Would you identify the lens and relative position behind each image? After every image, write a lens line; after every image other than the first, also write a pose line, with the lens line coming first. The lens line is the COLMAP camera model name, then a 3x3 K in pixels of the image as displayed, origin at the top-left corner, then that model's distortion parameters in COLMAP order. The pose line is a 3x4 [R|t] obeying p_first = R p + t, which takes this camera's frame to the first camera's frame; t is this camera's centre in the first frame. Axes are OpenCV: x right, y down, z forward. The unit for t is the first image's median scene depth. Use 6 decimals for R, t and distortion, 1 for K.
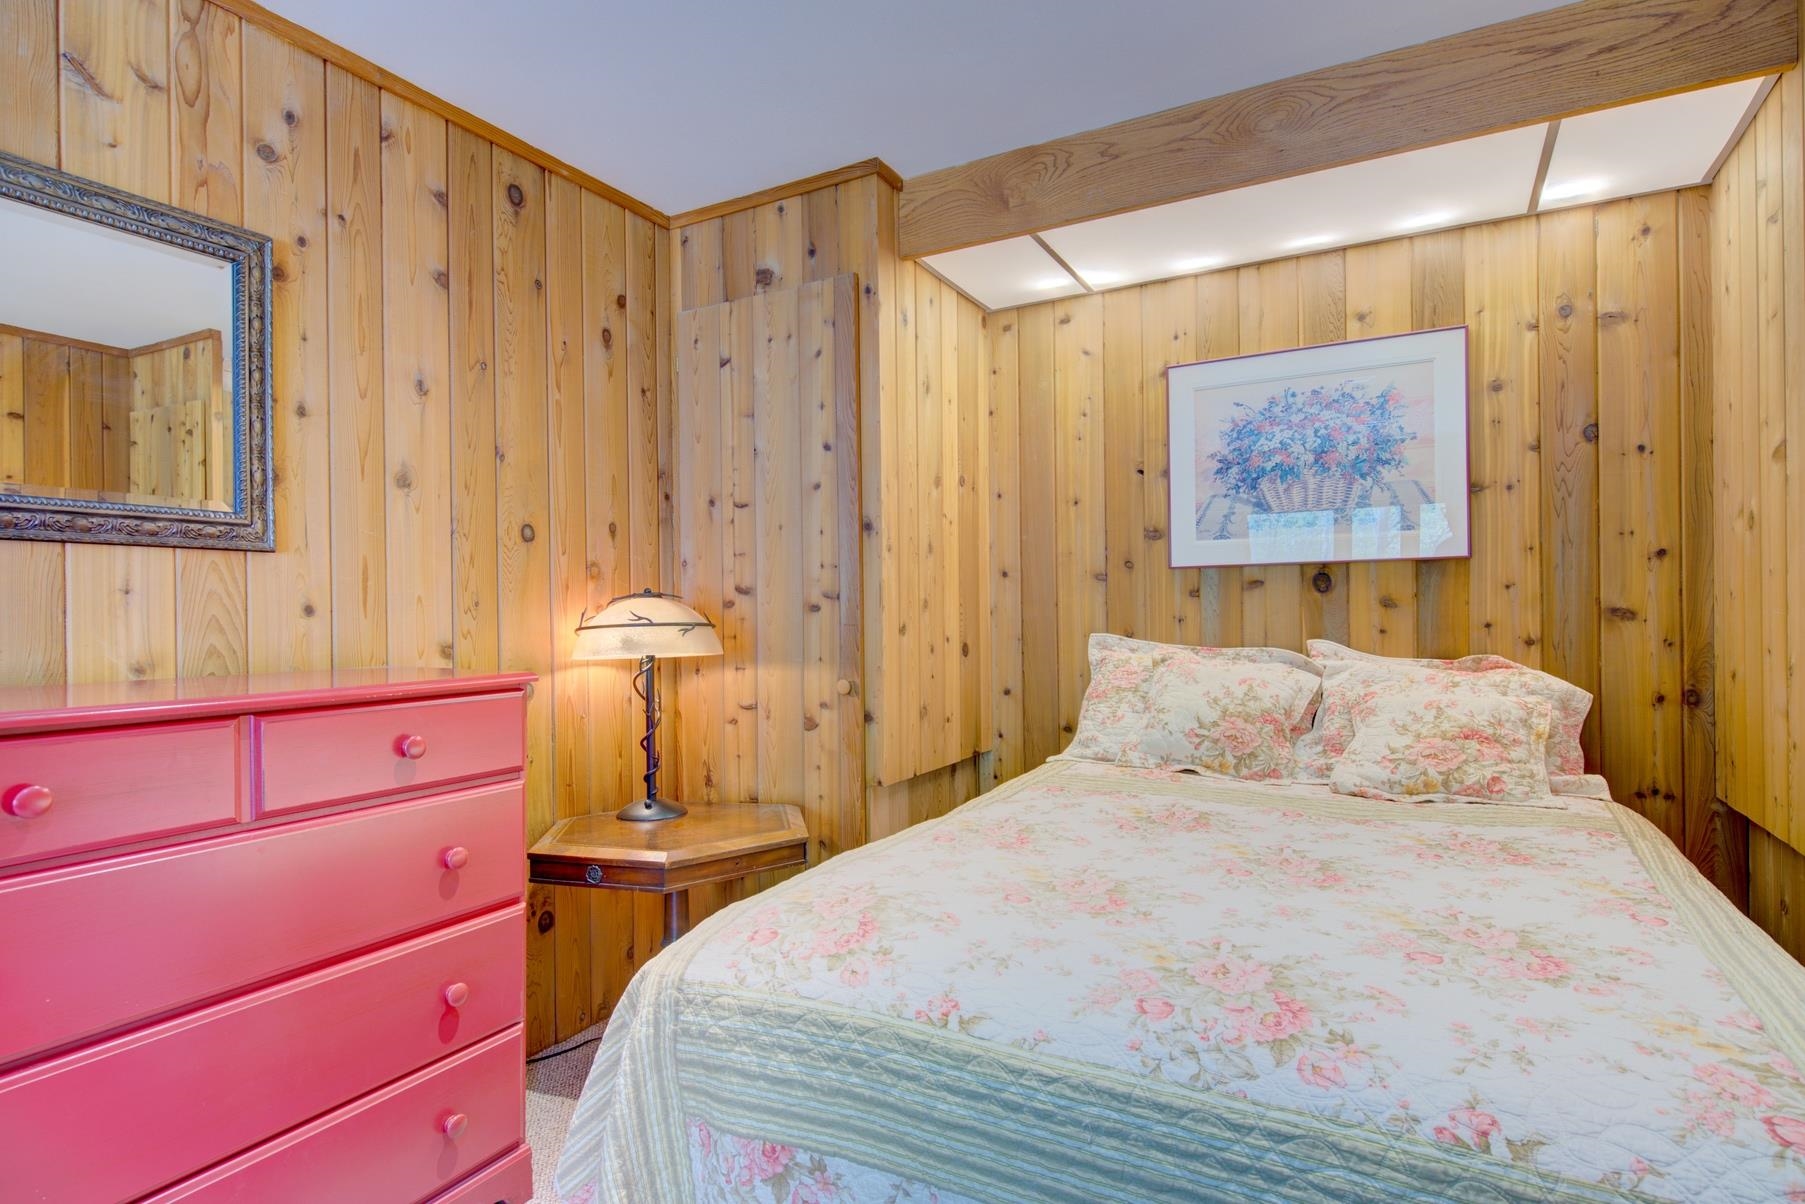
lens RADIAL K [[955.2, 0, 900.0], [0, 955.2, 612.5], [0, 0, 1]] dist [0.032215, -0.022295]
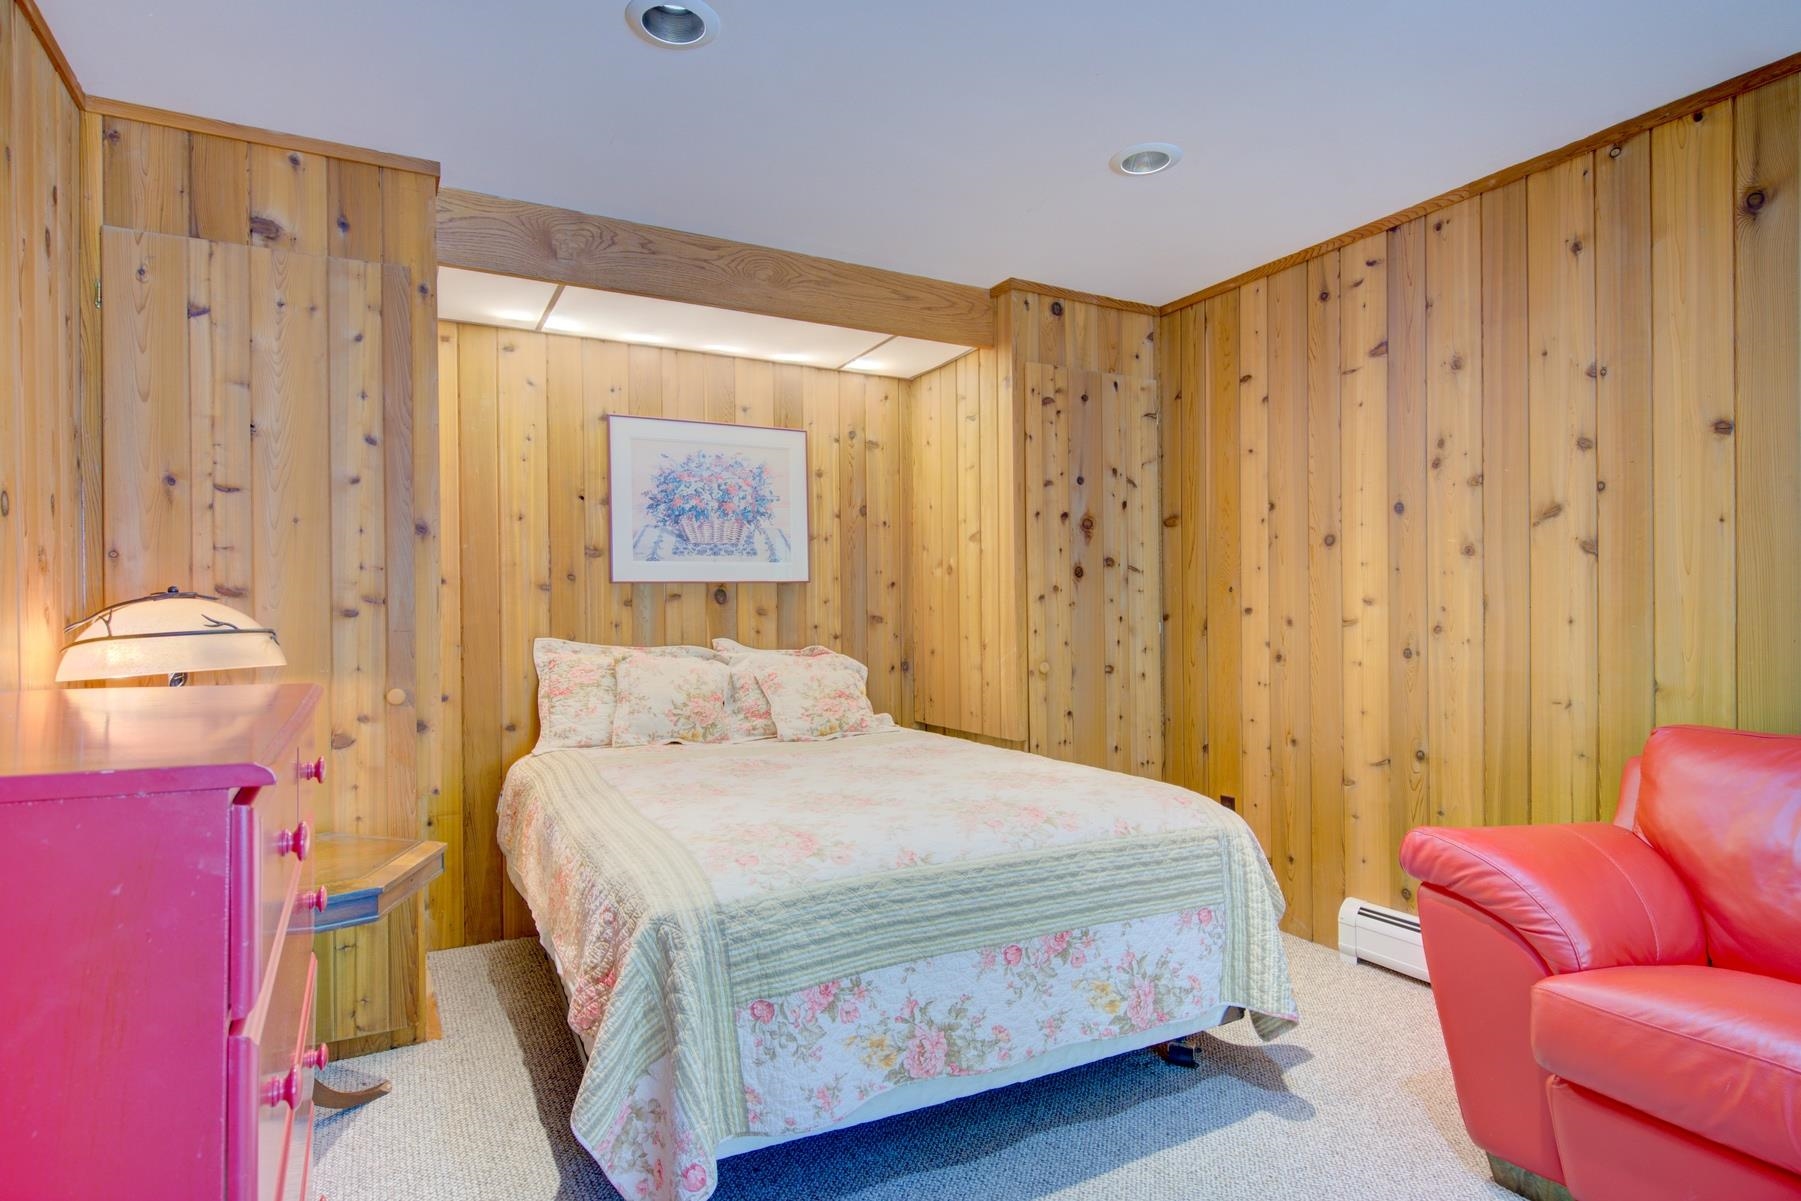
lens RADIAL K [[953.0, 0, 898.0], [0, 953.0, 611.0], [0, 0, 1]] dist [0.032215, -0.022295]
pose [[0.534439, 0.008207, 0.845167, -0.590009], [0.005220, 0.999902, -0.013010, 0.008080], [-0.845191, 0.011365, 0.534344, 0.065970]]
